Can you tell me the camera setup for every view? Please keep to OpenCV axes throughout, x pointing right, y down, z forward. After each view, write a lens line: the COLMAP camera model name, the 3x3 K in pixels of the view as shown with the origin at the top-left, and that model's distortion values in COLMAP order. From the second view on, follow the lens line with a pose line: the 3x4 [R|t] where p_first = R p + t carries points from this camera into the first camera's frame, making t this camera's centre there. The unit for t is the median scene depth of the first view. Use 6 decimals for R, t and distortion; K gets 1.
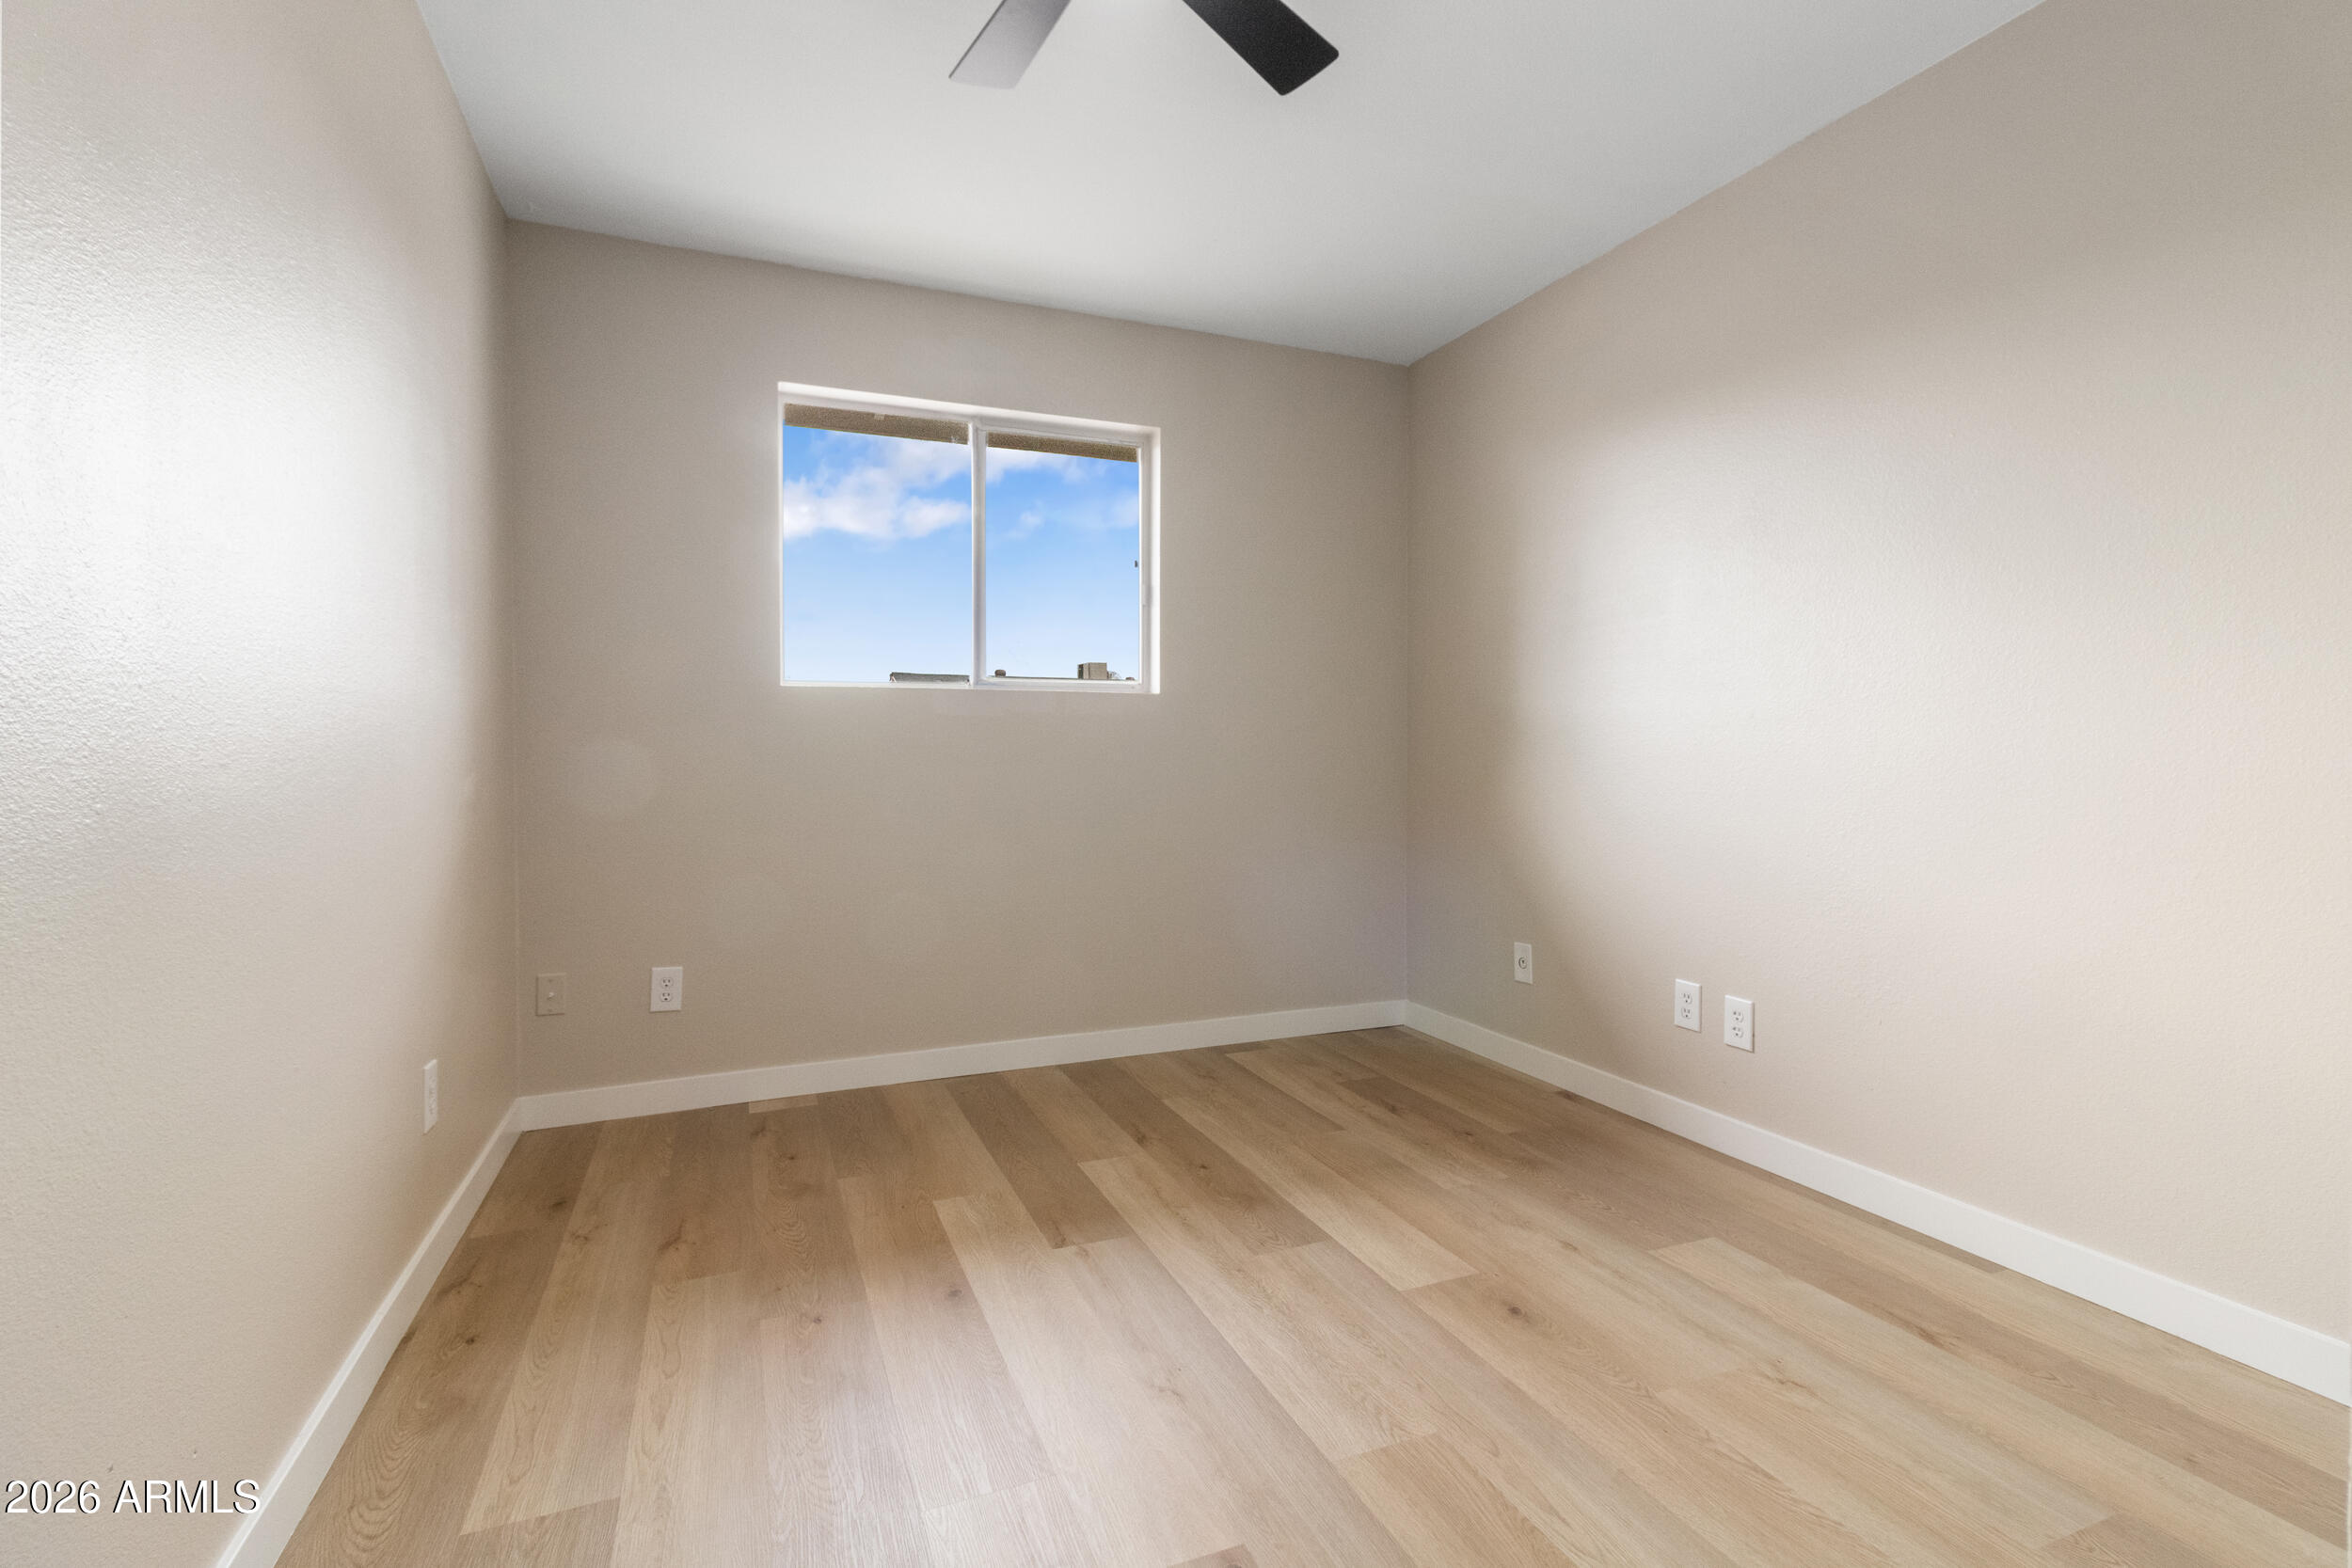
lens RADIAL K [[1094.5, 0, 1189.3], [0, 1094.5, 742.4], [0, 0, 1]] dist [0.004420, 0.000716]
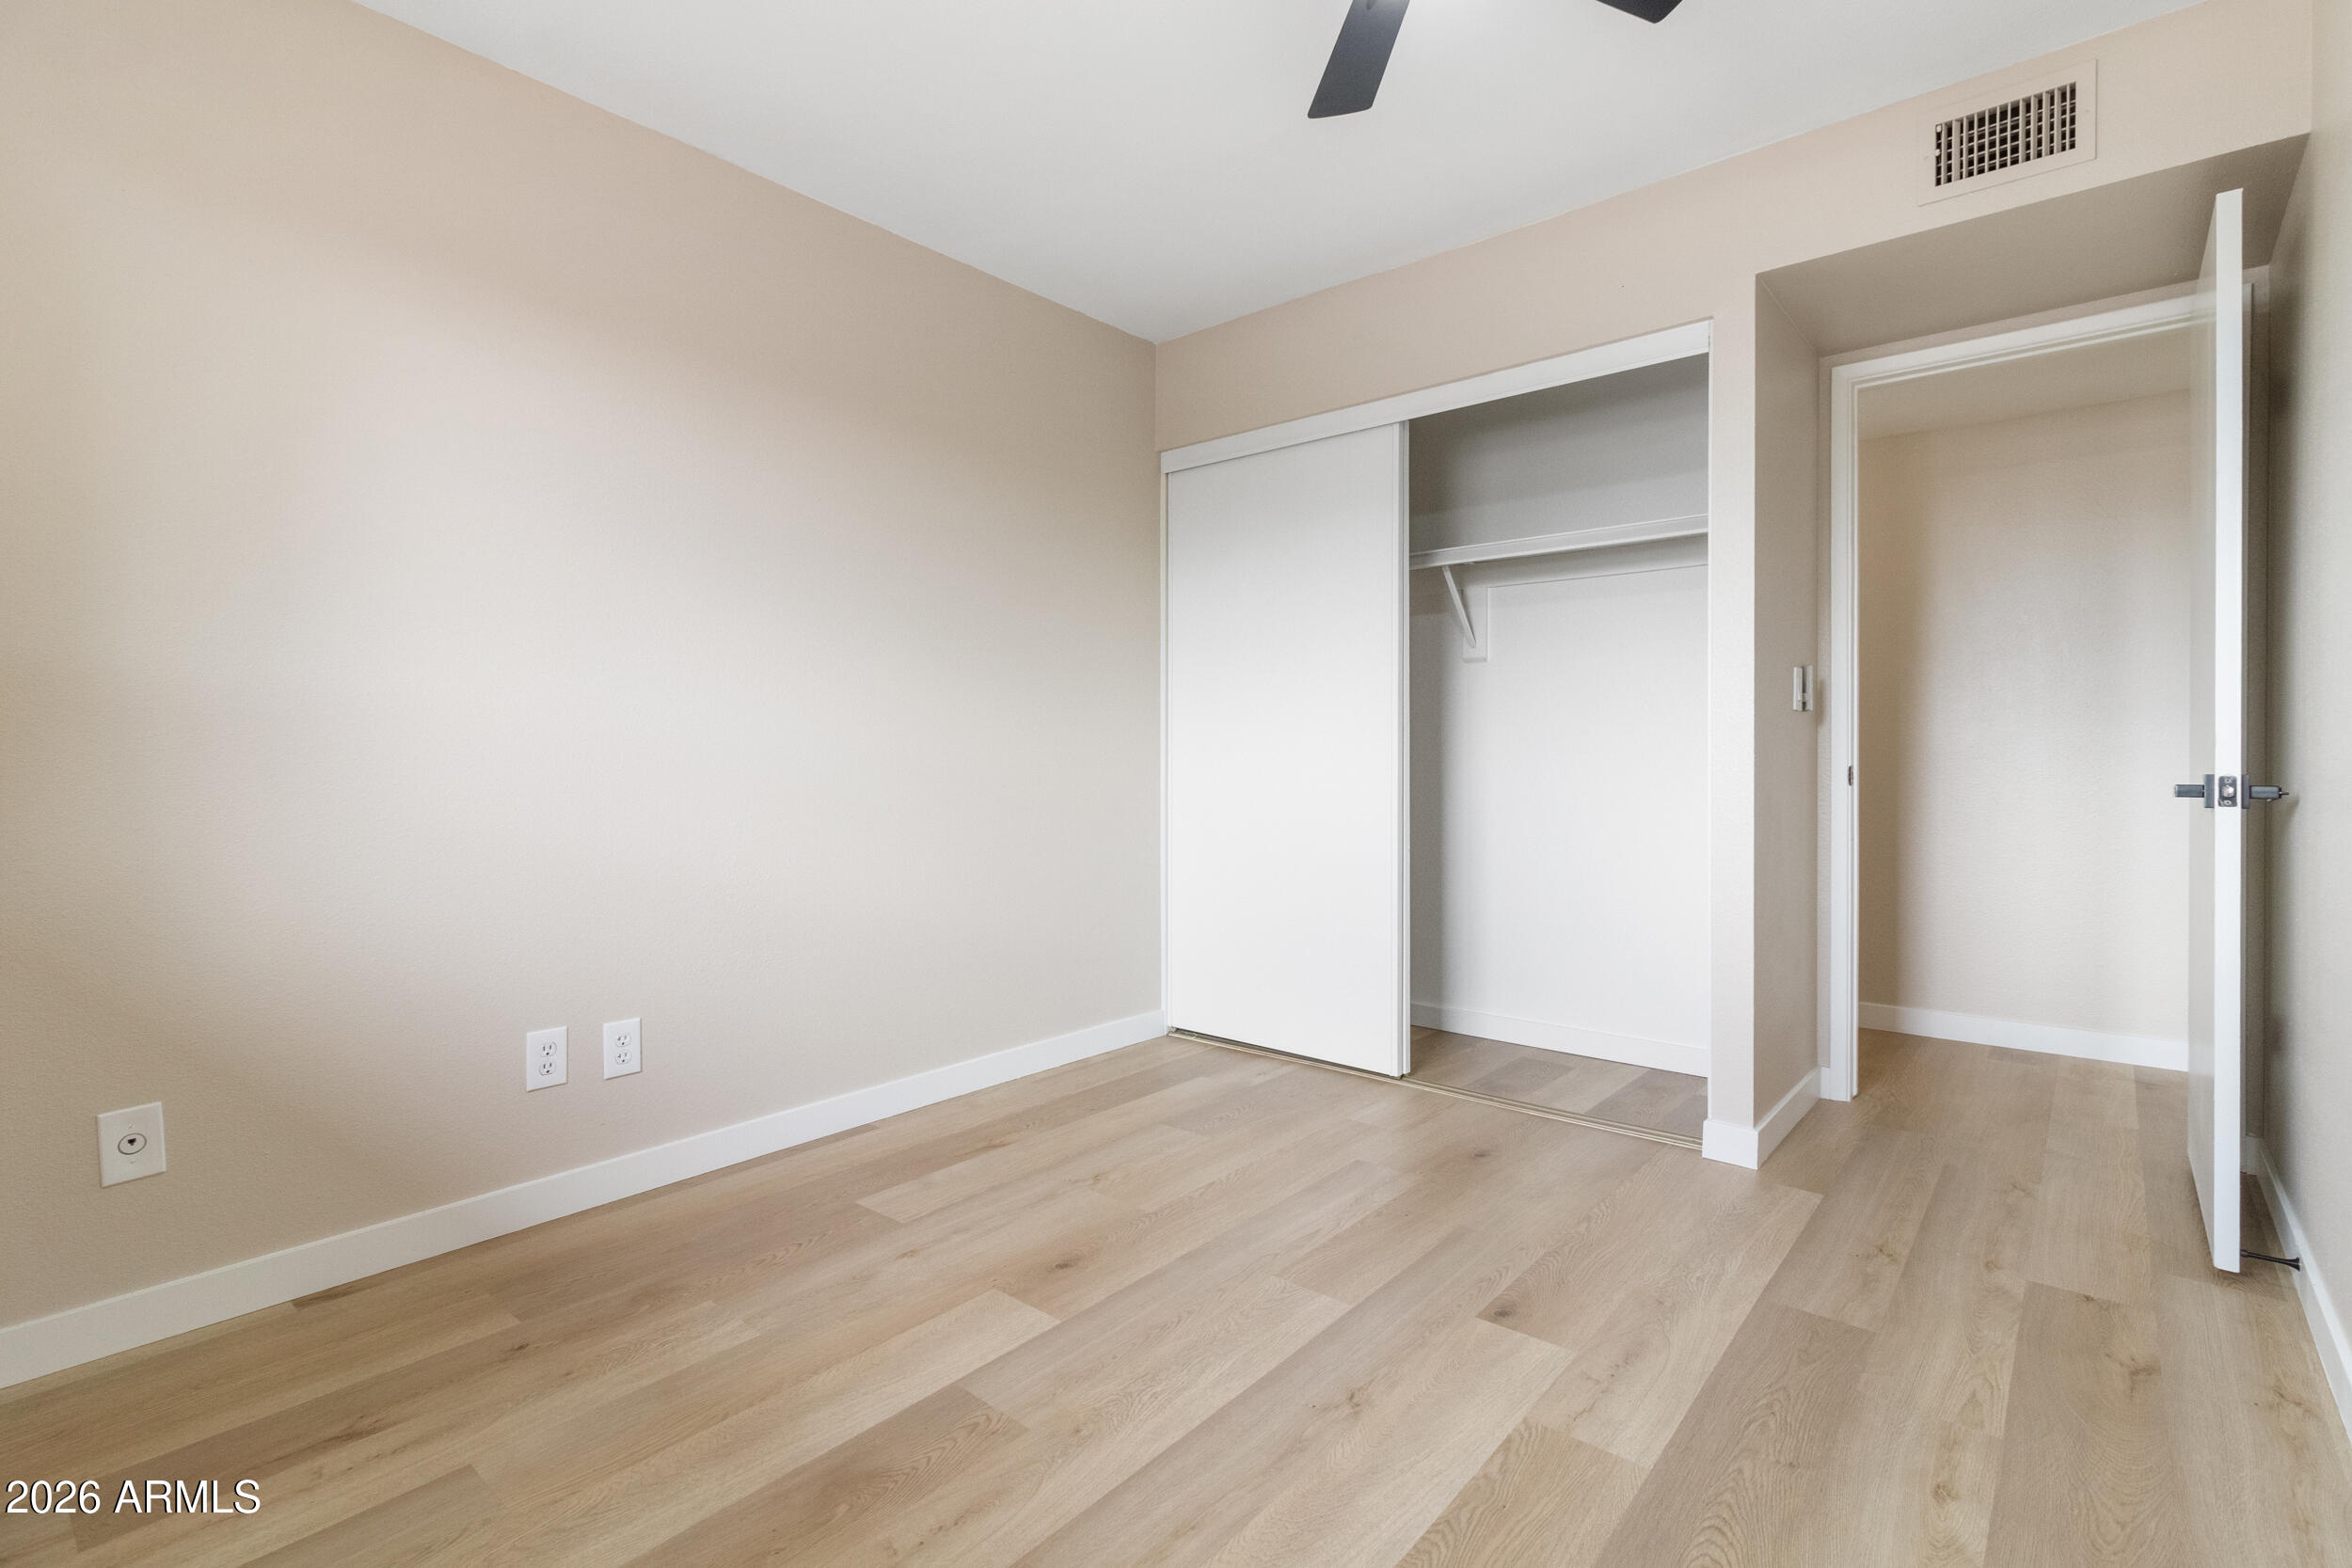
lens RADIAL K [[1094.5, 0, 1189.3], [0, 1094.5, 742.4], [0, 0, 1]] dist [0.004420, 0.000716]
pose [[-0.460725, 0.007648, 0.887510, -0.584844], [-0.006256, 0.999910, -0.011865, 0.012099], [-0.887521, -0.011019, -0.460636, 1.126270]]
